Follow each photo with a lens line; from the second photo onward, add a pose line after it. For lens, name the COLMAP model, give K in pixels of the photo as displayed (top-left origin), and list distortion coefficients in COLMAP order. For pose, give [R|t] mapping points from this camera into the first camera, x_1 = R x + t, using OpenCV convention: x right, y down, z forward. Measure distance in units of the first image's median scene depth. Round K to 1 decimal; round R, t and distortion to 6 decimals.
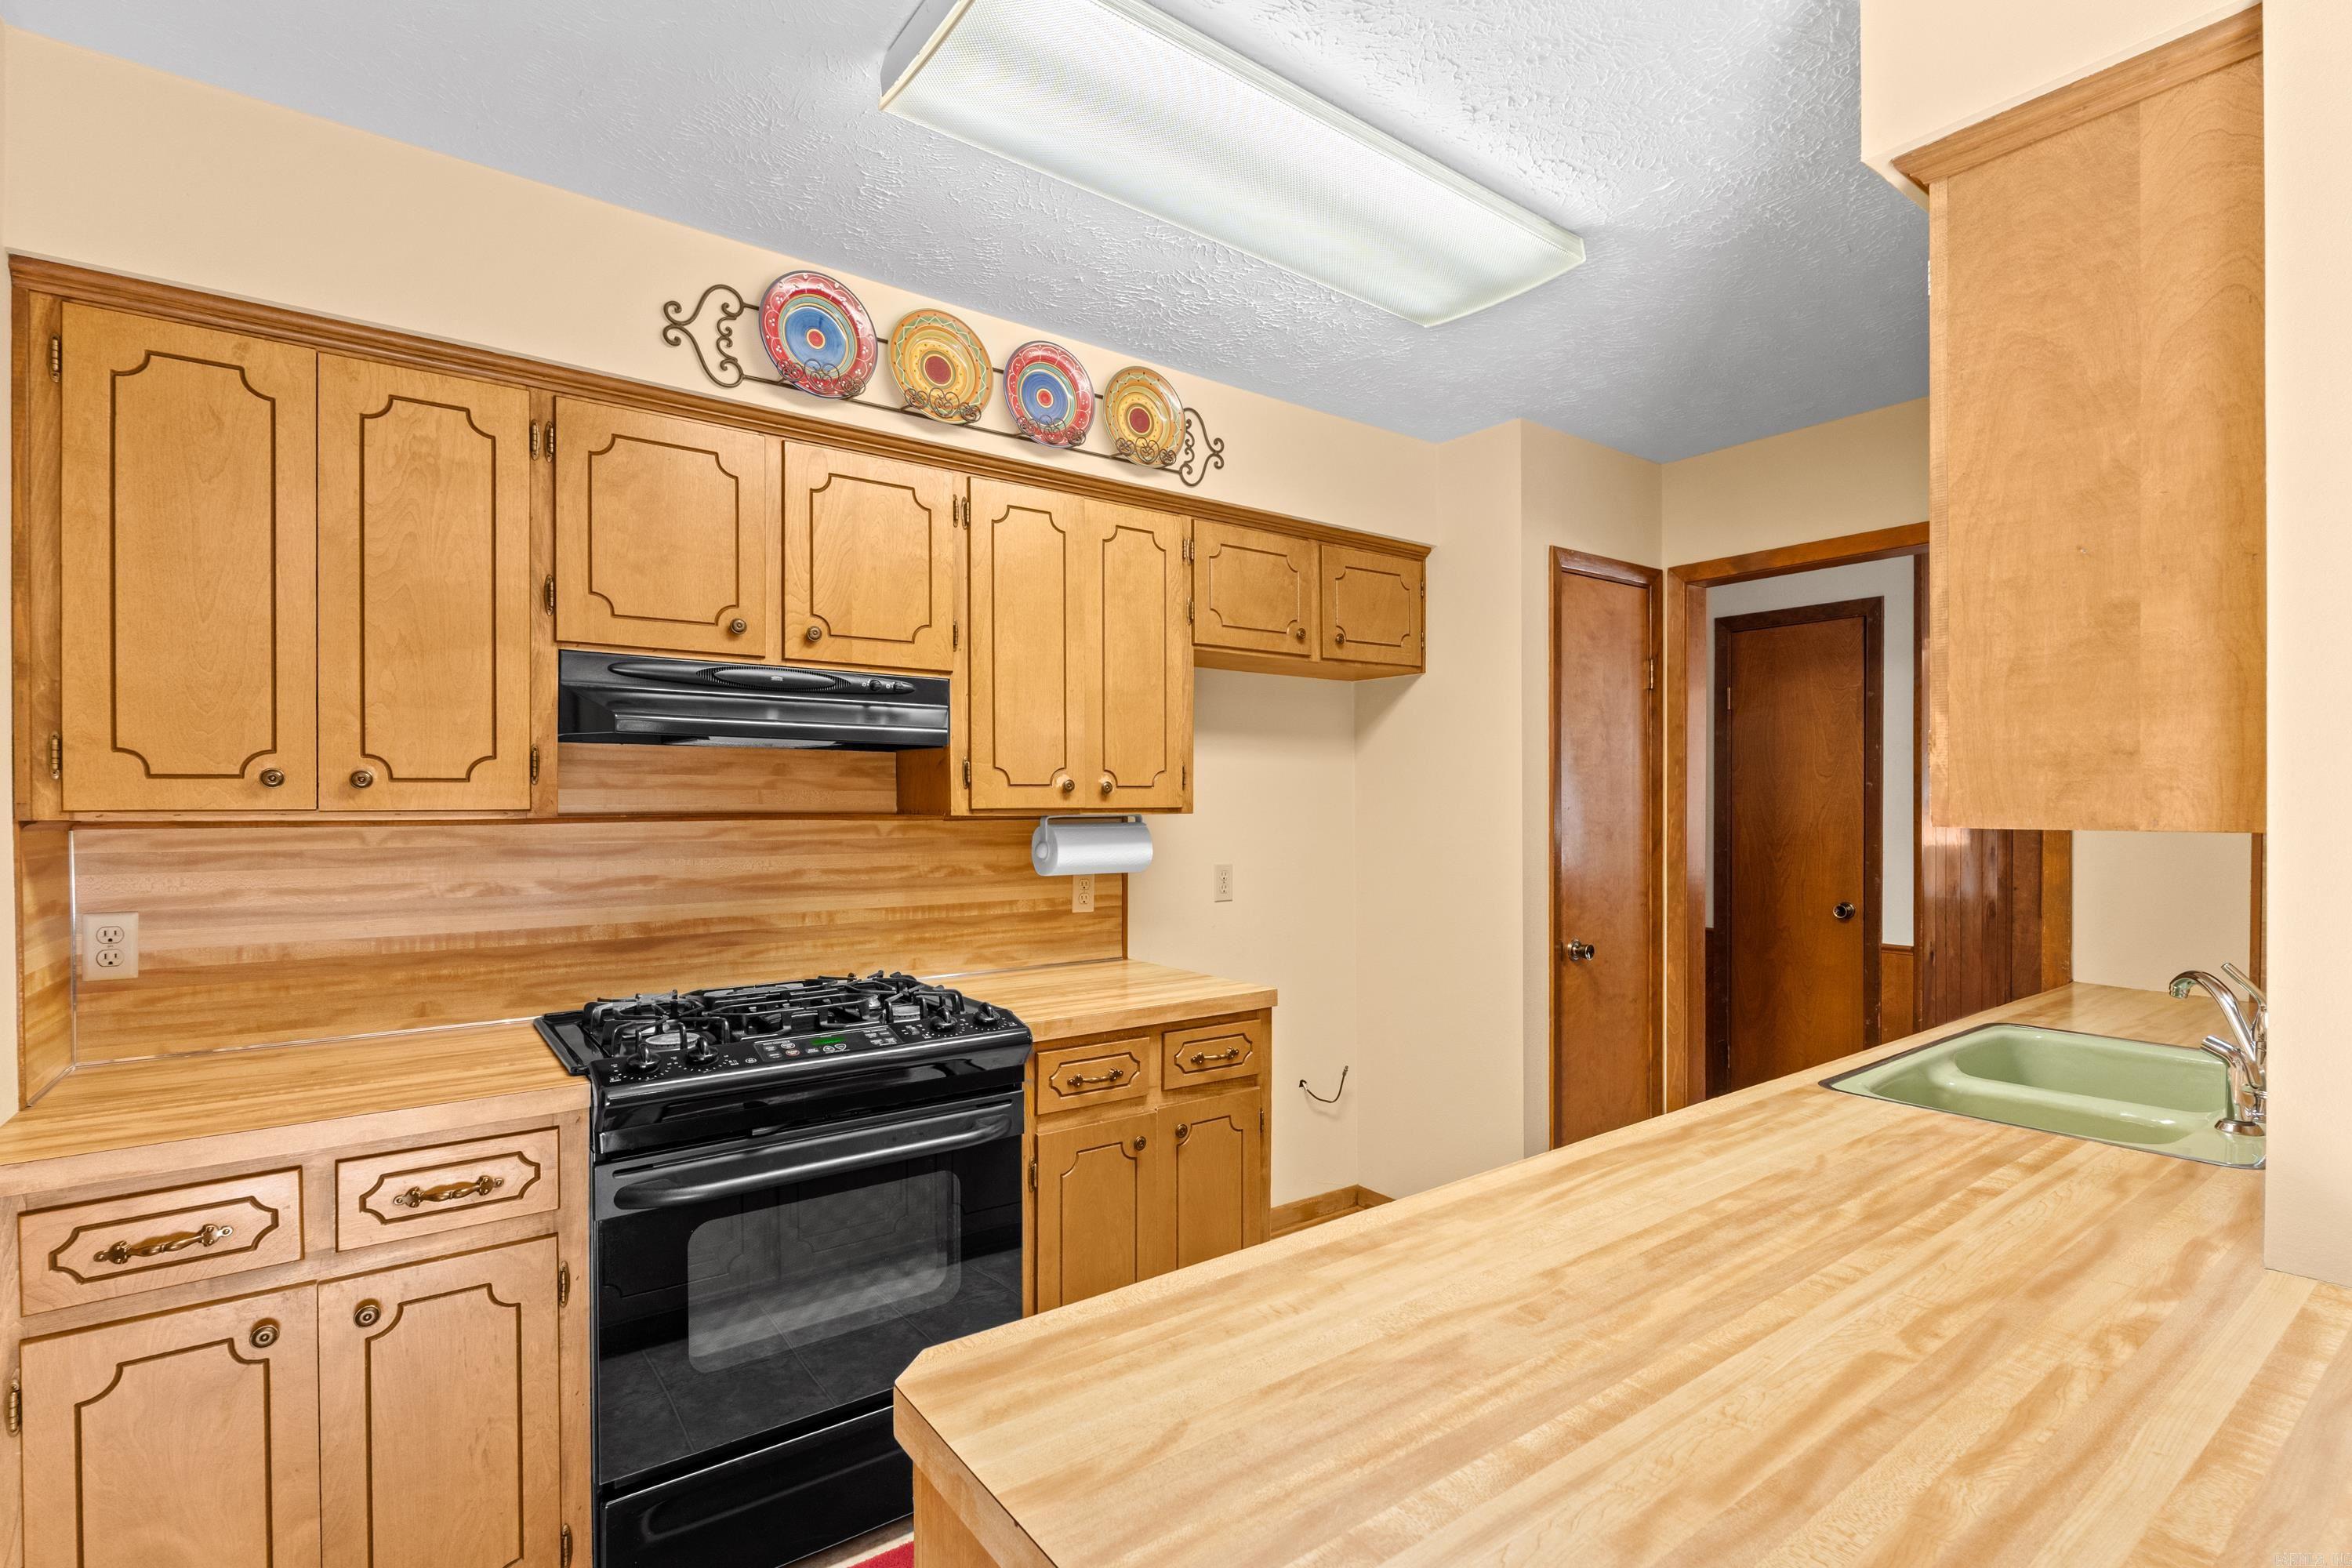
lens RADIAL K [[1089.2, 0, 1183.7], [0, 1089.2, 803.5], [0, 0, 1]] dist [-0.012143, 0.000353]
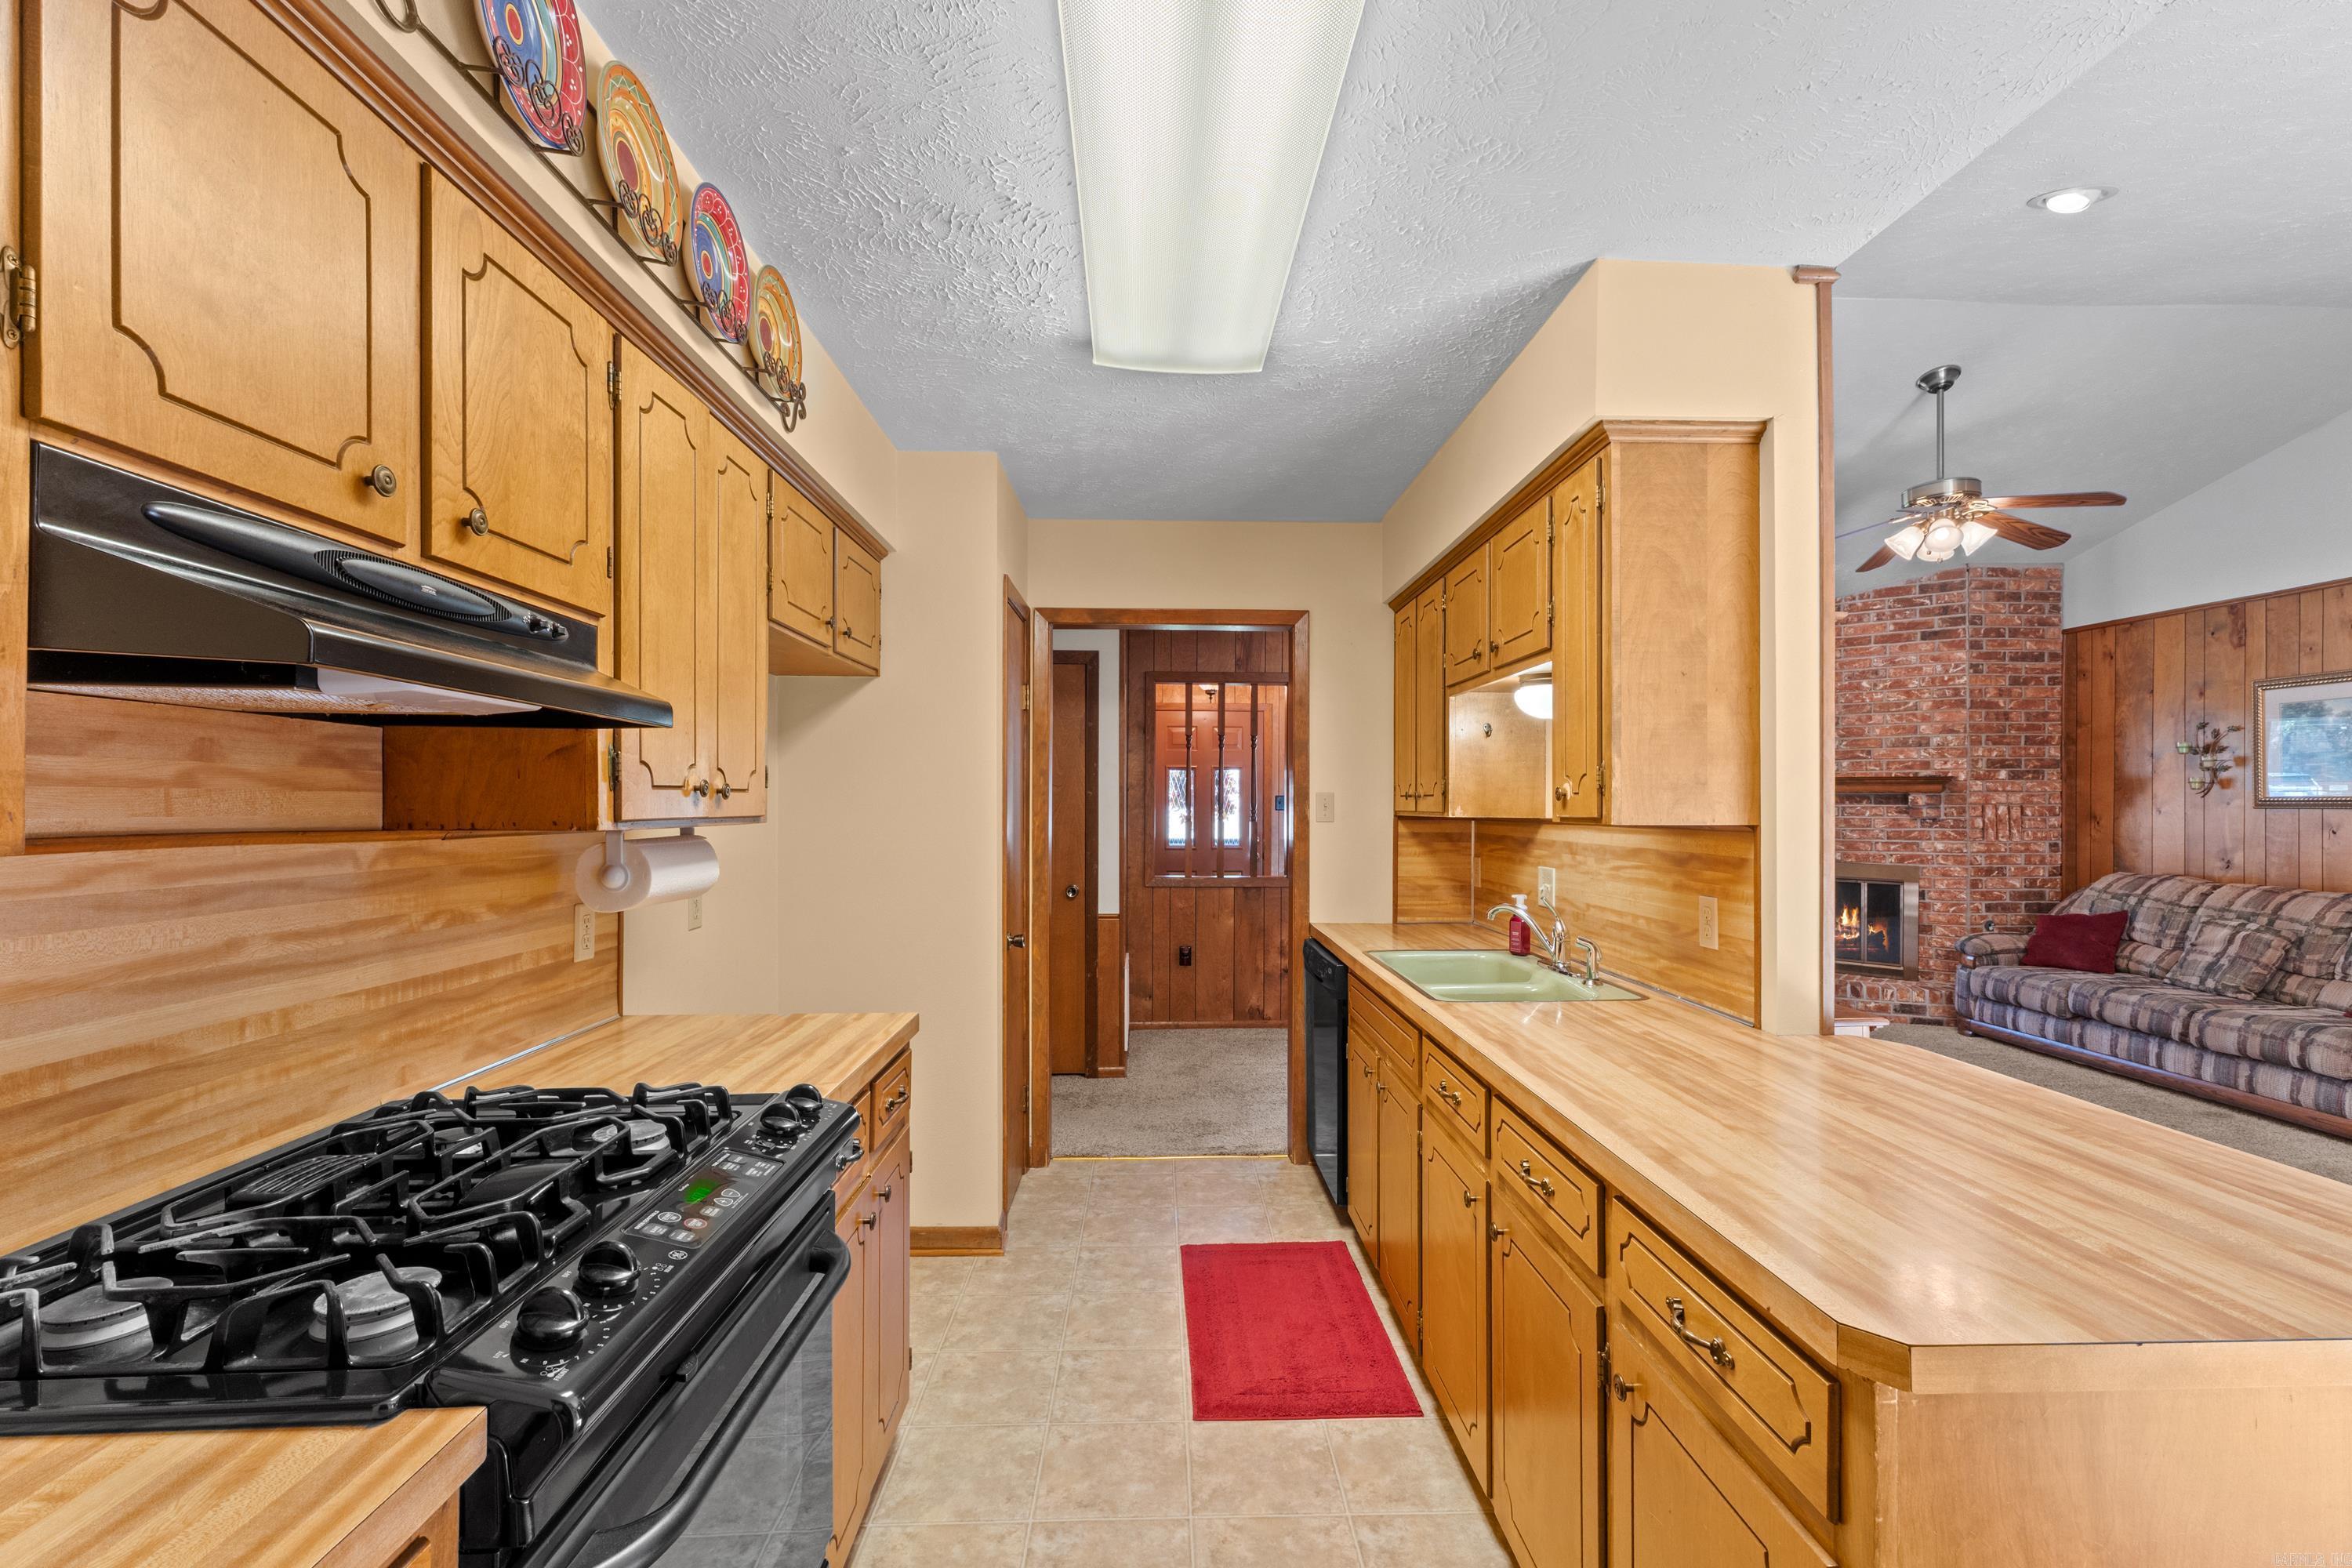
lens RADIAL K [[1014.3, 0, 1197.2], [0, 1014.3, 796.7], [0, 0, 1]] dist [0.008680, -0.001190]
pose [[0.563015, 0.006955, 0.826418, -0.507328], [0.000264, 0.999963, -0.008595, -0.004162], [-0.826447, 0.005057, 0.562992, 0.334340]]
